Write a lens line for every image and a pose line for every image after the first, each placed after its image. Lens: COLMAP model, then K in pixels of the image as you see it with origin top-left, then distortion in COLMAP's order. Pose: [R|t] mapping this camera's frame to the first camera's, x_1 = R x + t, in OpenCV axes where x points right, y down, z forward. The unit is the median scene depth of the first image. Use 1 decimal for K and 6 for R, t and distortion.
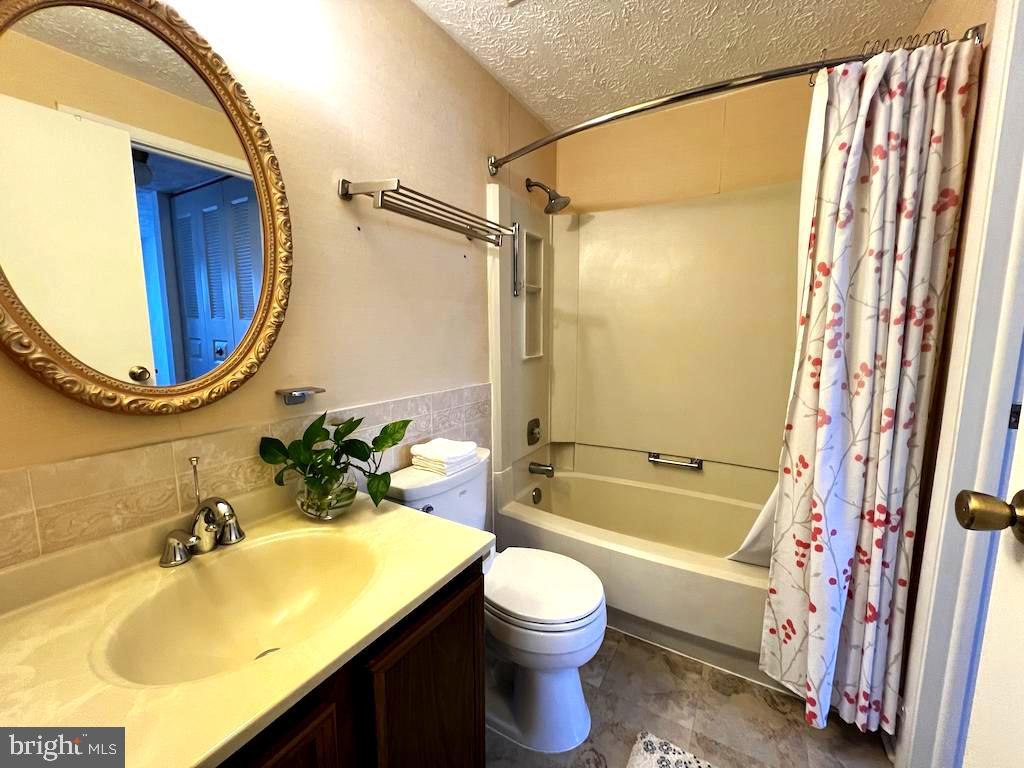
lens RADIAL K [[409.3, 0, 518.0], [0, 409.3, 383.7], [0, 0, 1]] dist [0.000809, -0.000274]
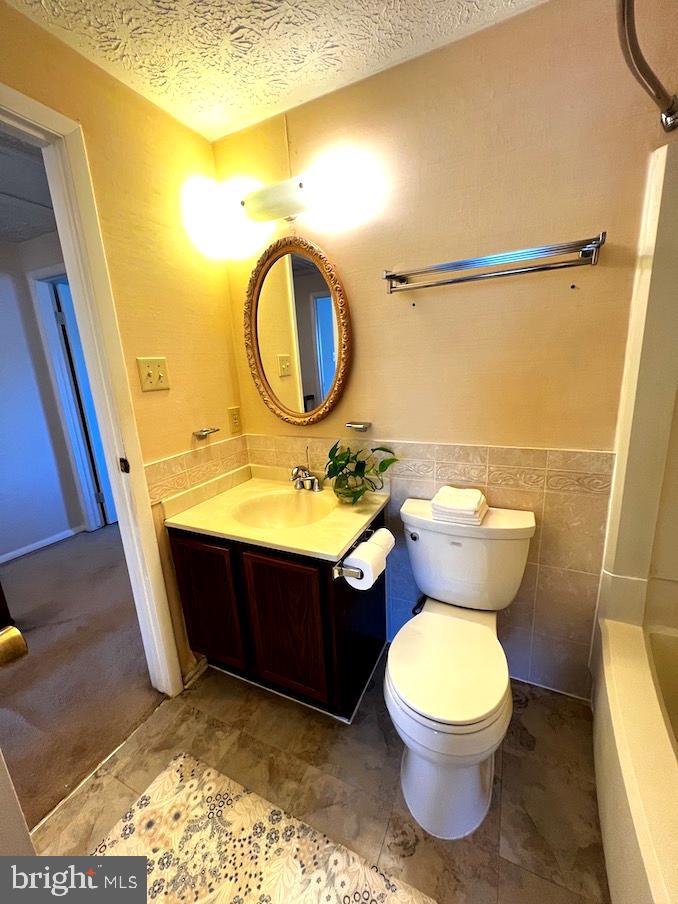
lens RADIAL K [[361.4, 0, 343.1], [0, 361.4, 447.6], [0, 0, 1]] dist [0.000809, -0.000274]
pose [[0.078247, 0.227662, -0.970591, 0.902621], [-0.069760, 0.972440, 0.222472, -0.210952], [0.994490, 0.050301, 0.091972, 0.804938]]
